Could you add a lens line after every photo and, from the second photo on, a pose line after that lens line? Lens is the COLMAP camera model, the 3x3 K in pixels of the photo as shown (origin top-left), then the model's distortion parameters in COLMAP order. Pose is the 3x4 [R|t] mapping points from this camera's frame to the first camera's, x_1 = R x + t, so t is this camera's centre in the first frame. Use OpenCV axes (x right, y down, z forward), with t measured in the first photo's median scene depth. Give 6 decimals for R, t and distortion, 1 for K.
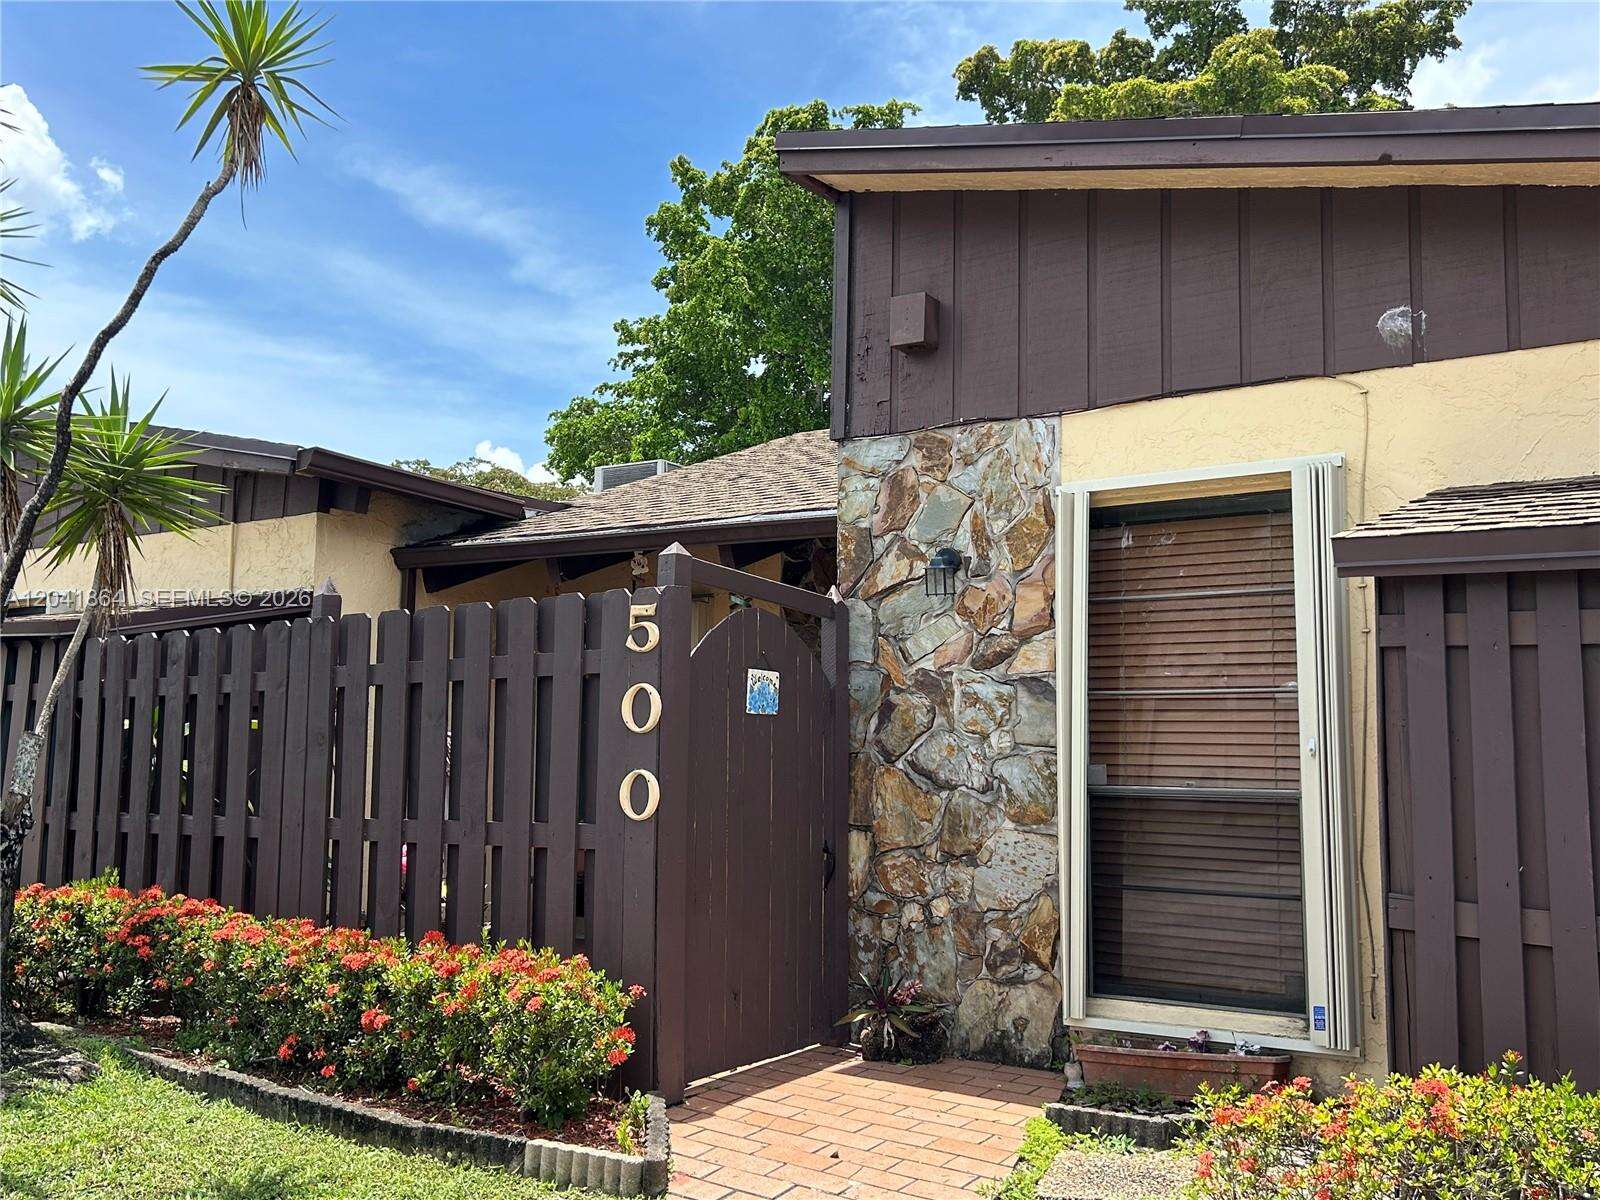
lens RADIAL K [[1480.4, 0, 793.5], [0, 1480.4, 608.2], [0, 0, 1]] dist [0.106873, -0.177888]
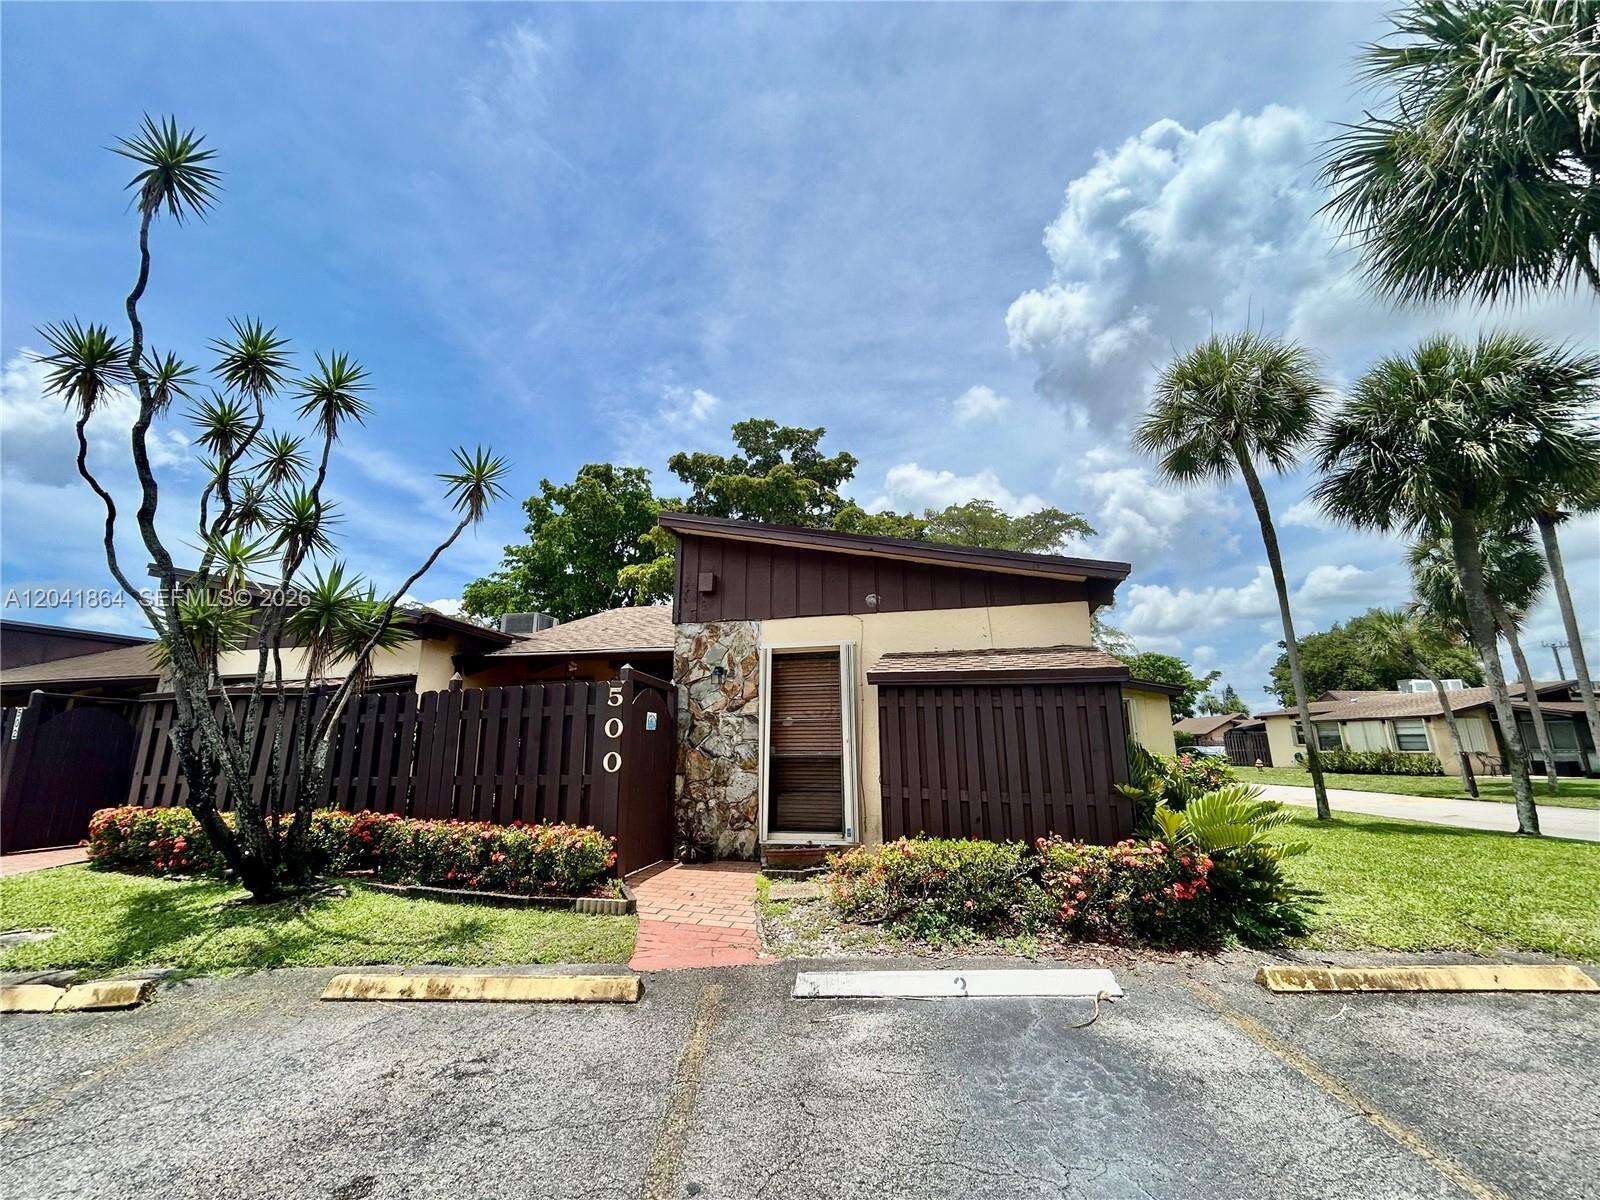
lens RADIAL K [[648.4, 0, 800.9], [0, 648.4, 592.0], [0, 0, 1]] dist [-0.002689, -0.001067]
pose [[0.938000, 0.062017, 0.341043, -0.173411], [-0.016590, 0.990770, -0.134536, -0.019220], [-0.346238, 0.120537, 0.930371, -0.180515]]
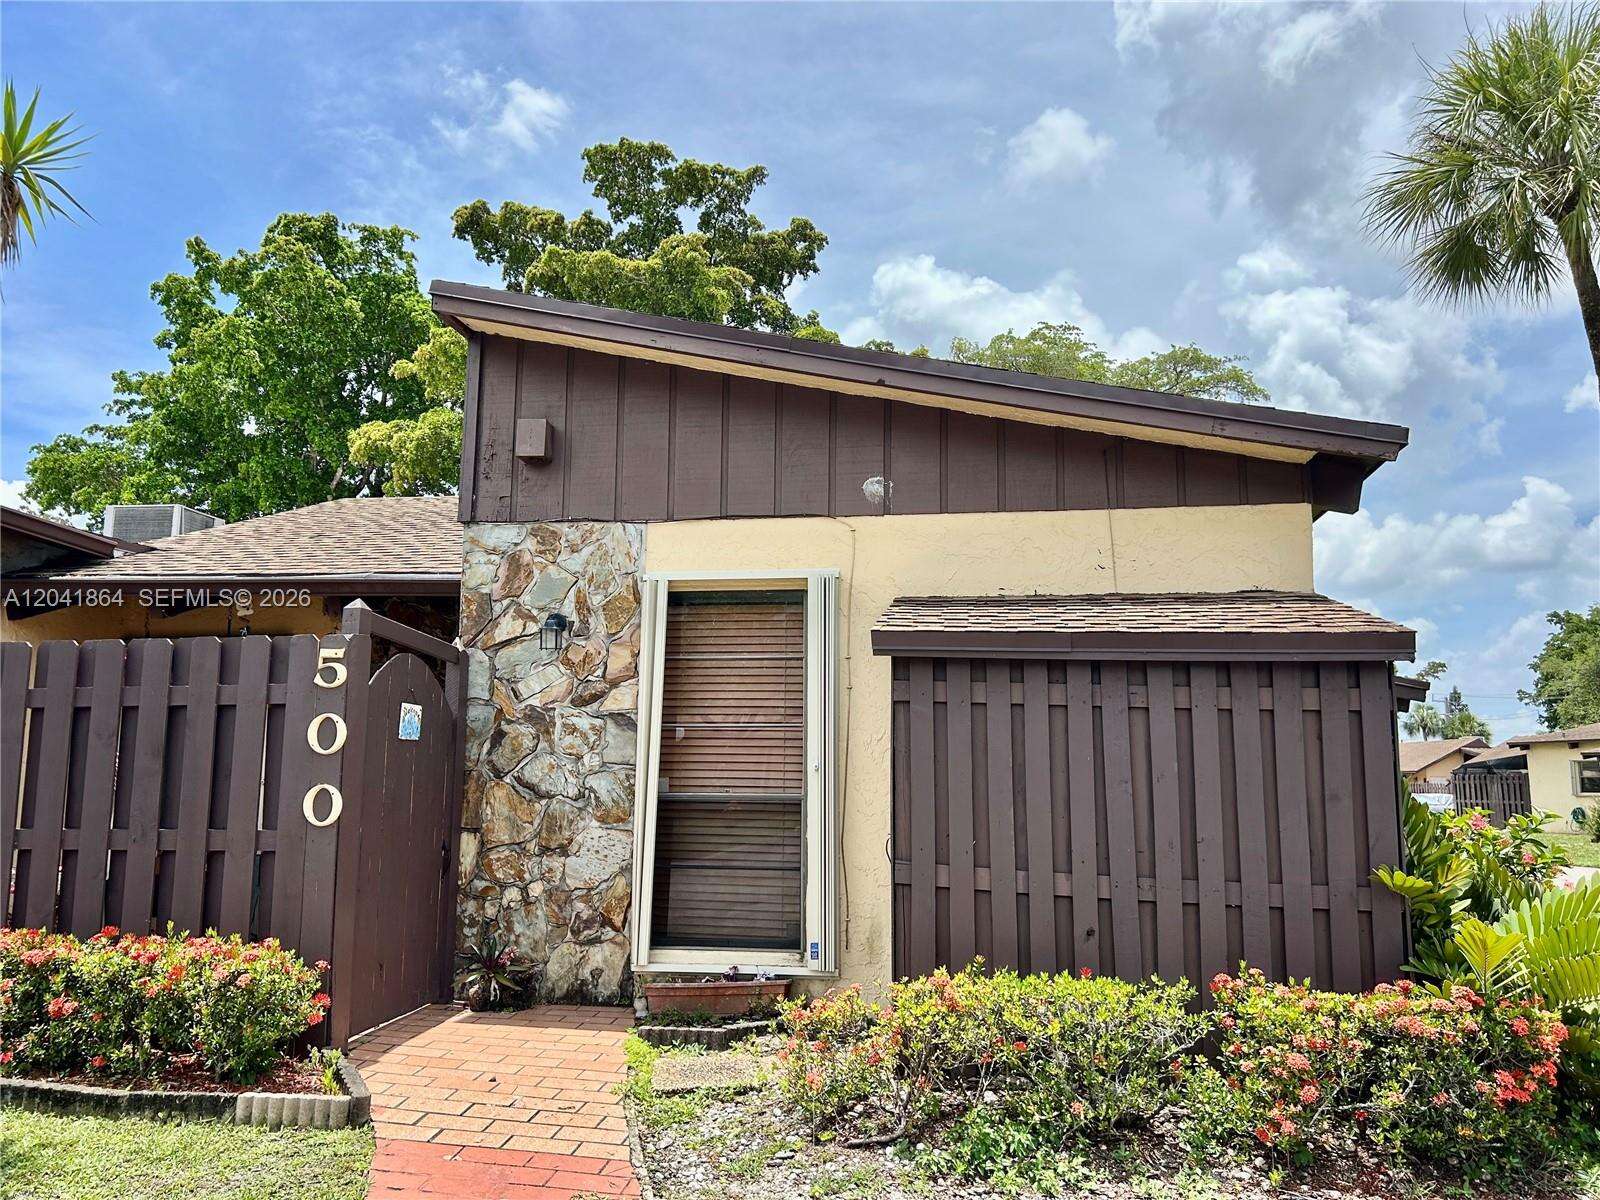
lens RADIAL K [[1194.4, 0, 800.0], [0, 1194.4, 600.0], [0, 0, 1]] dist [0.048241, -0.054651]
pose [[0.904419, 0.061508, 0.422188, -0.153810], [-0.043690, 0.997703, -0.051760, -0.007159], [-0.424402, 0.028367, 0.905029, -0.057452]]
